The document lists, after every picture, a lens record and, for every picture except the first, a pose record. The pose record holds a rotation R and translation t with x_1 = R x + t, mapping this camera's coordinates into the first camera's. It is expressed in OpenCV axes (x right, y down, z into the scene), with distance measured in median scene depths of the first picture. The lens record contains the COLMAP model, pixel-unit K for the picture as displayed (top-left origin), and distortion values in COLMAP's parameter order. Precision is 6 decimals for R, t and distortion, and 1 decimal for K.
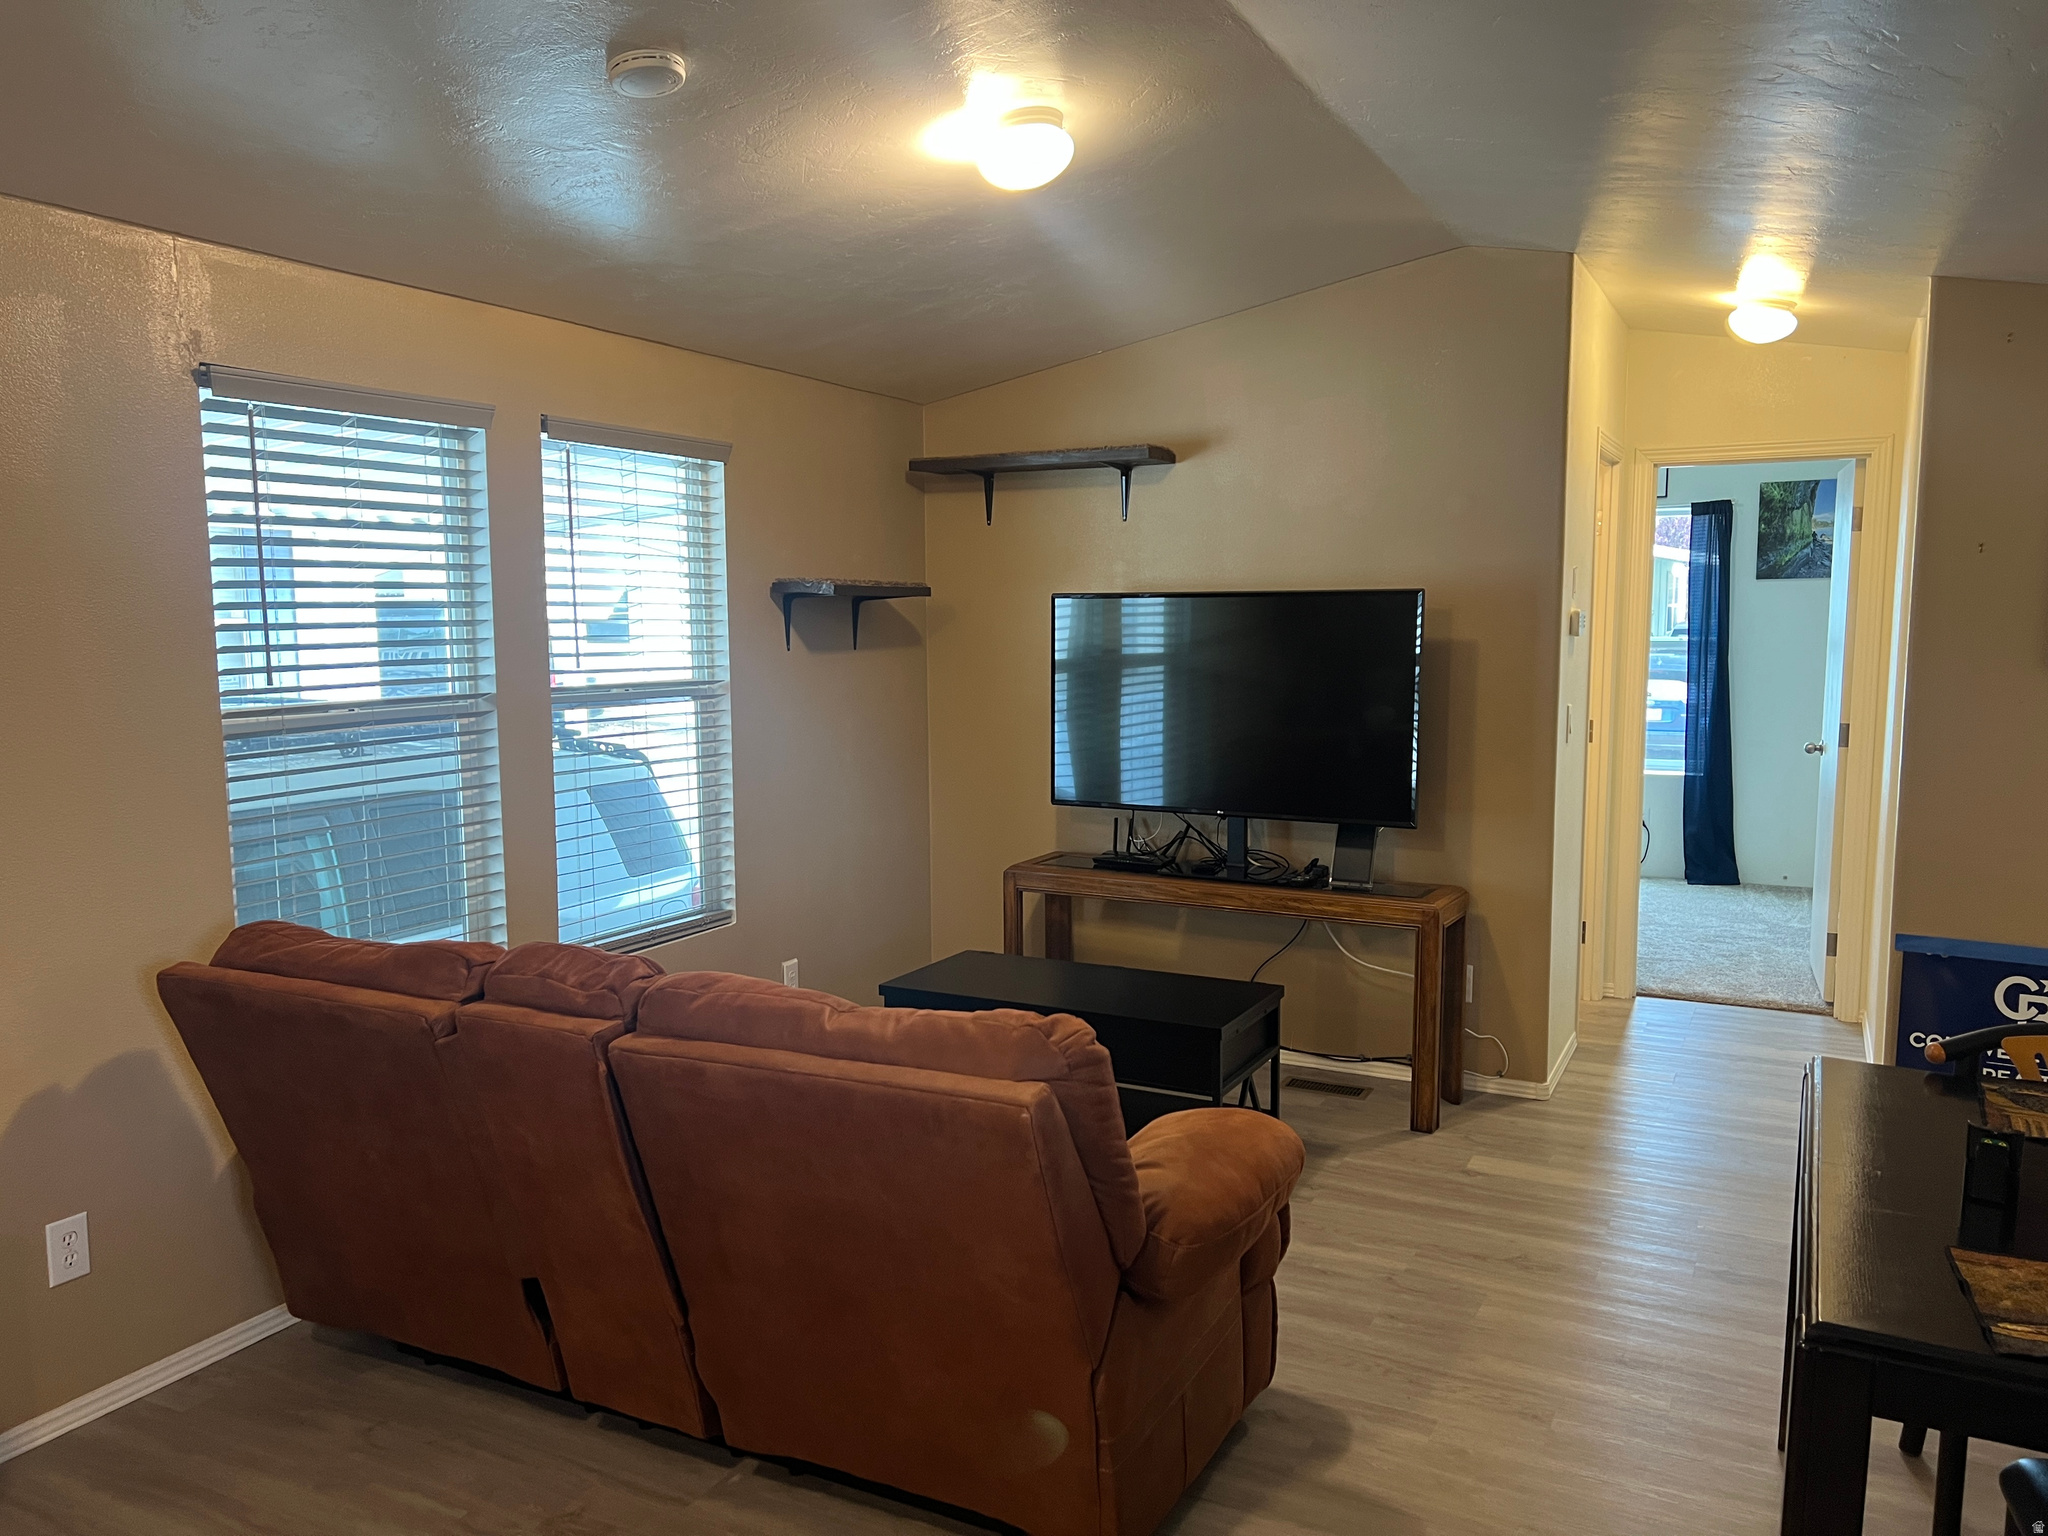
lens RADIAL K [[1522.8, 0, 1018.6], [0, 1522.8, 774.9], [0, 0, 1]] dist [0.115029, -0.169491]
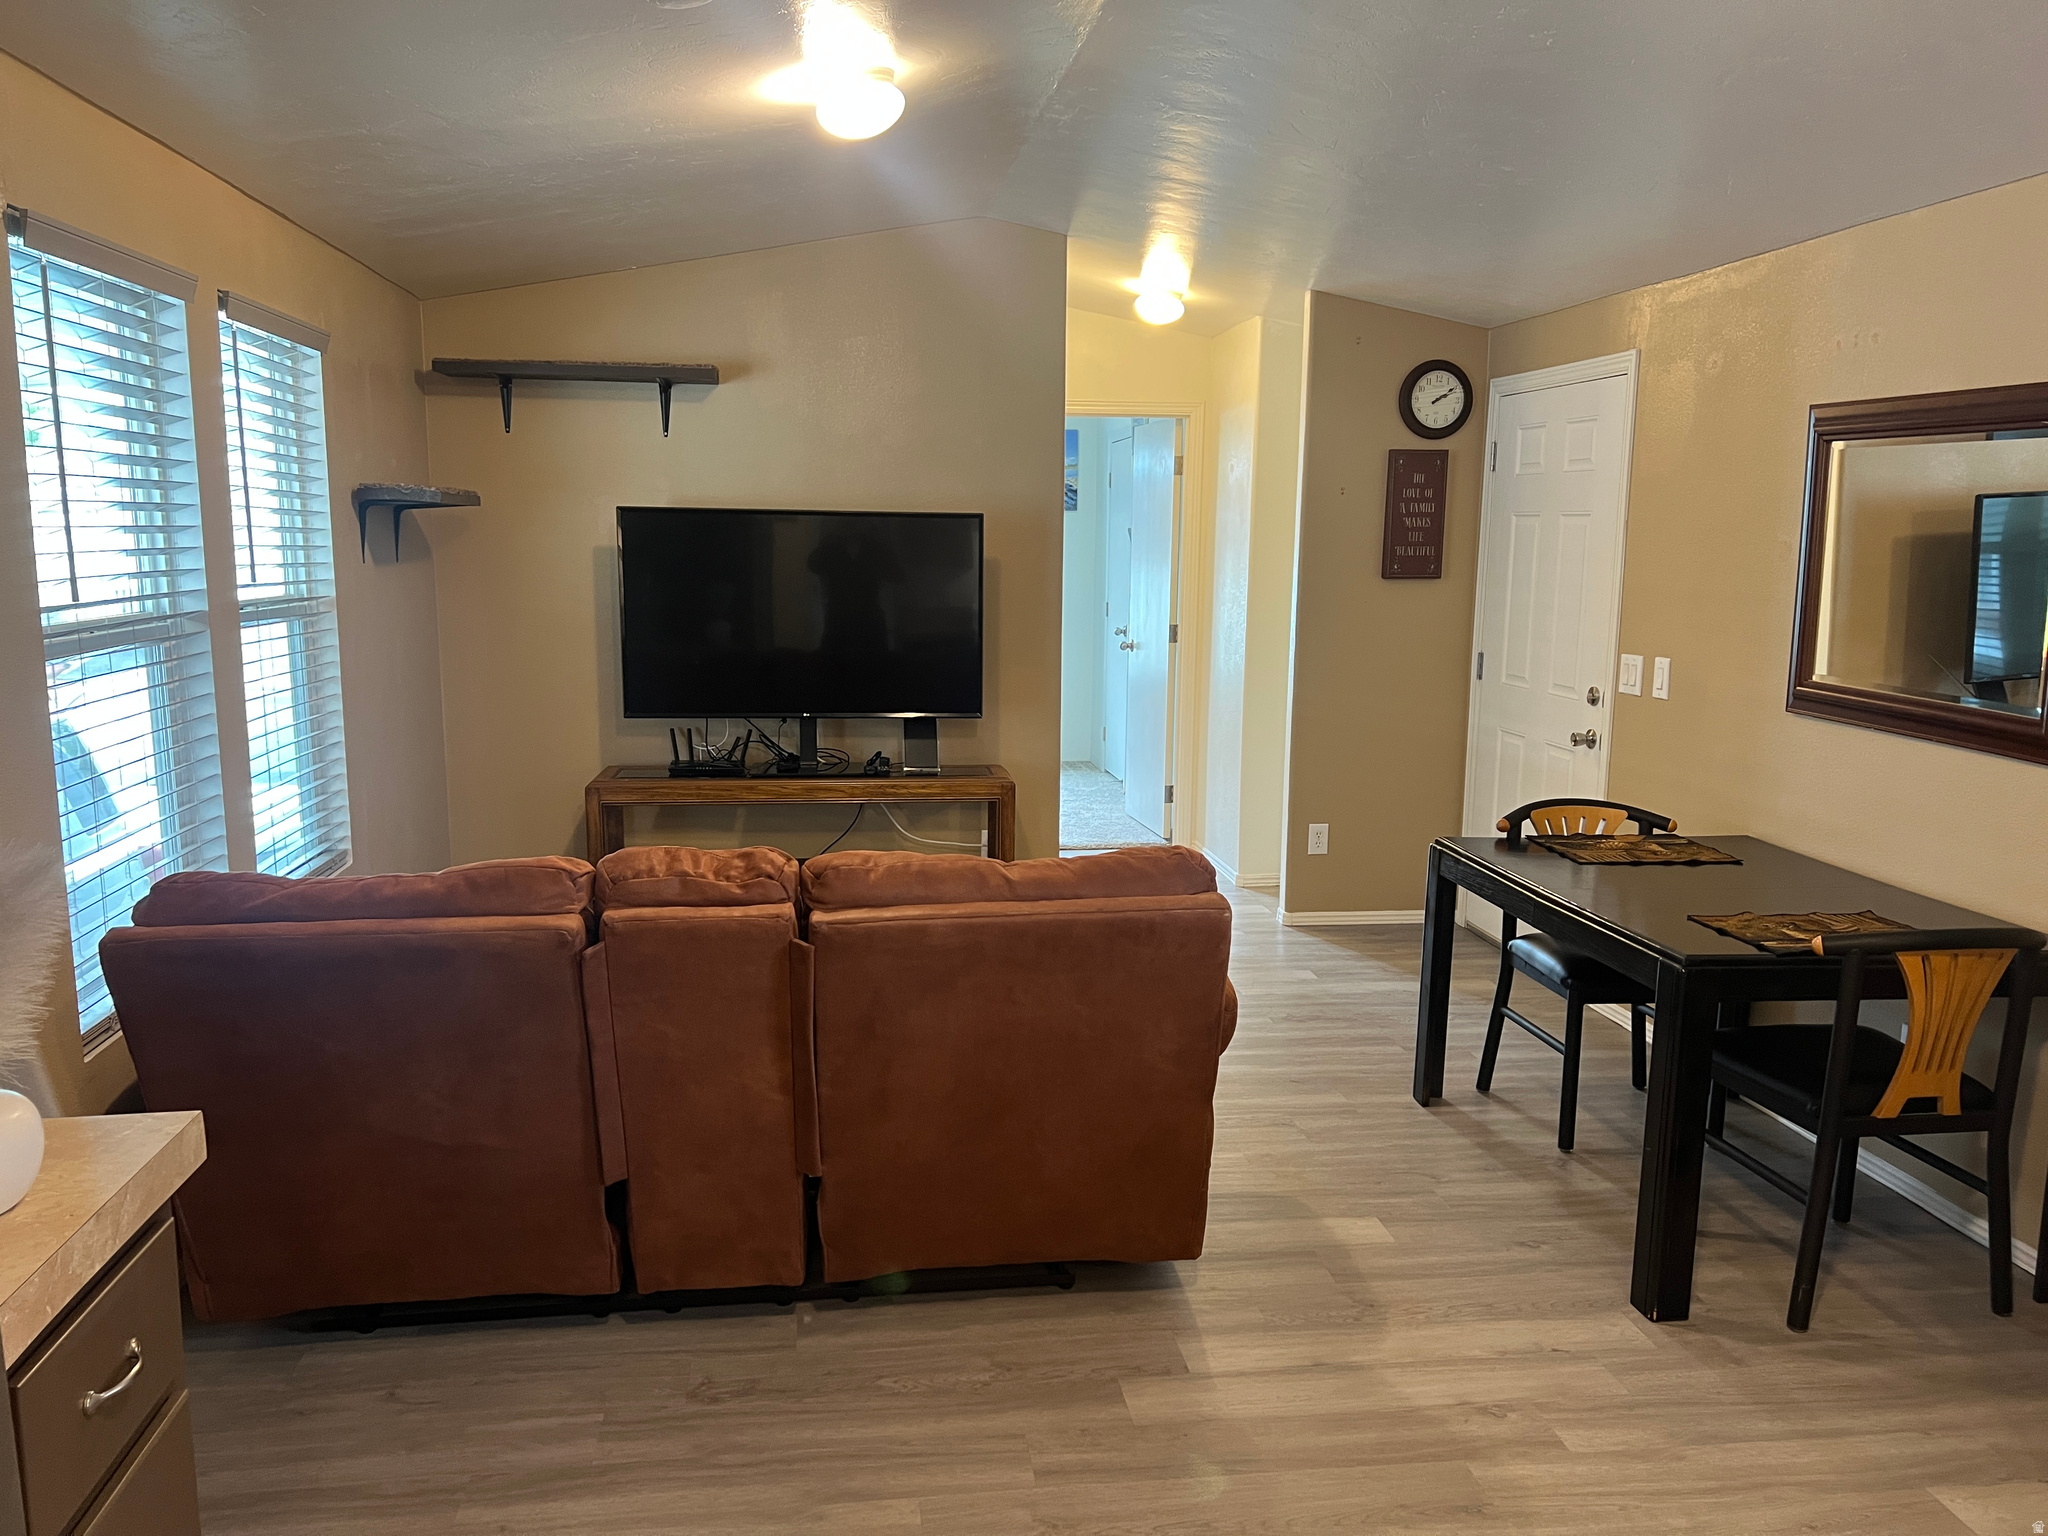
lens RADIAL K [[1522.8, 0, 1018.6], [0, 1522.8, 774.9], [0, 0, 1]] dist [0.115029, -0.169491]
pose [[0.821468, -0.077600, 0.564951, -0.347627], [0.049906, 0.996680, 0.064334, 0.004520], [-0.568067, -0.024653, 0.822613, 0.014747]]
